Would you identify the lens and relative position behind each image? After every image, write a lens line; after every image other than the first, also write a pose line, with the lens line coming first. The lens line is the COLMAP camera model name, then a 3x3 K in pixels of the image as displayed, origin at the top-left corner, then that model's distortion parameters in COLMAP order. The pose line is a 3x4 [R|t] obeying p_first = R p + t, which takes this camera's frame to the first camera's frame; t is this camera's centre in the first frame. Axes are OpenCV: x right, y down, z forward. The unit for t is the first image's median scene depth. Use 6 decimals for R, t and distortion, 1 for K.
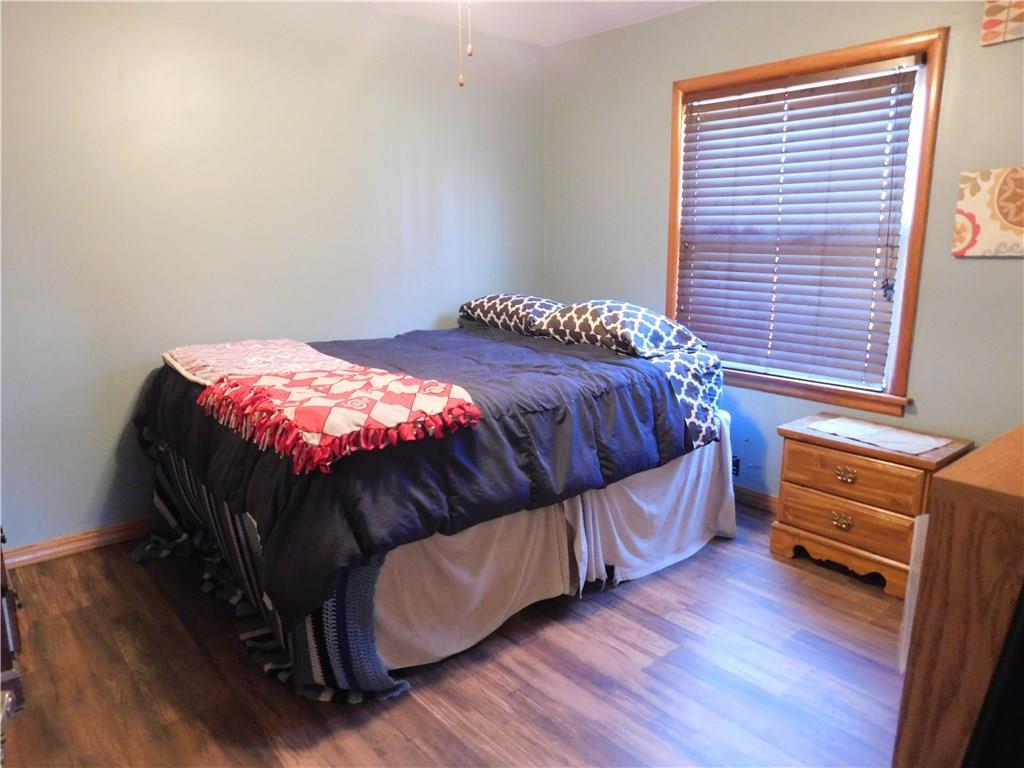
lens RADIAL K [[698.5, 0, 511.5], [0, 698.5, 386.3], [0, 0, 1]] dist [-0.031219, 0.017431]
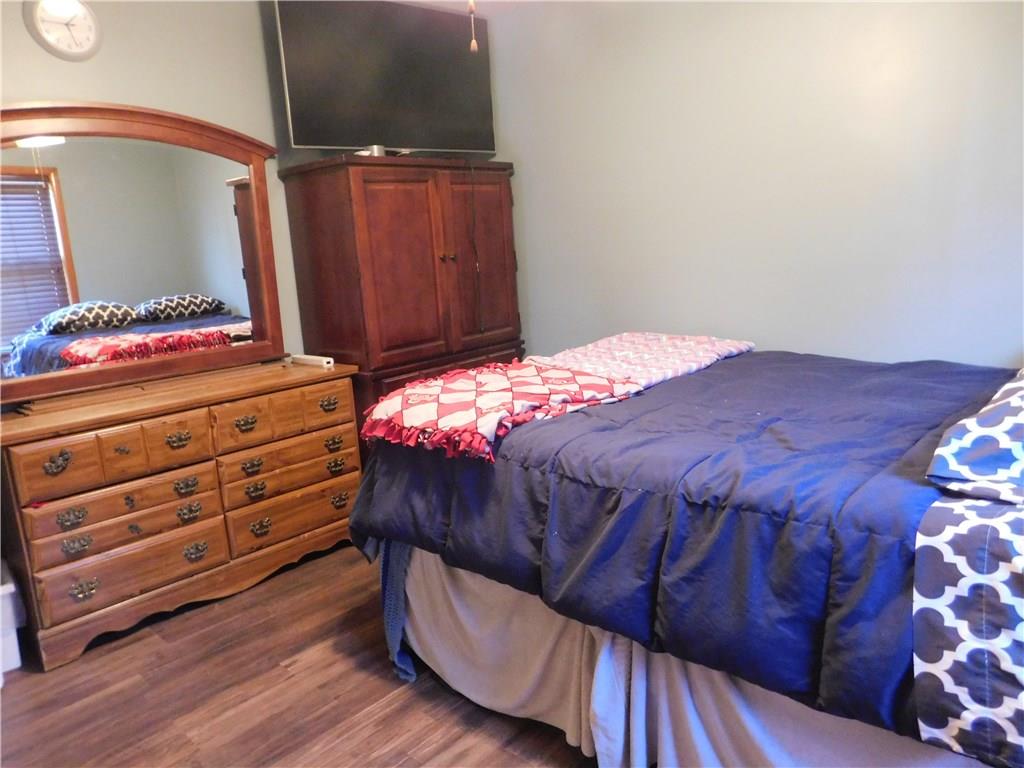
lens RADIAL K [[698.5, 0, 512.2], [0, 698.5, 383.1], [0, 0, 1]] dist [-0.031219, 0.017431]
pose [[0.126803, 0.181942, -0.975099, 0.584196], [-0.161782, 0.973664, 0.160636, -0.136217], [0.978646, 0.137385, 0.152899, 0.684180]]
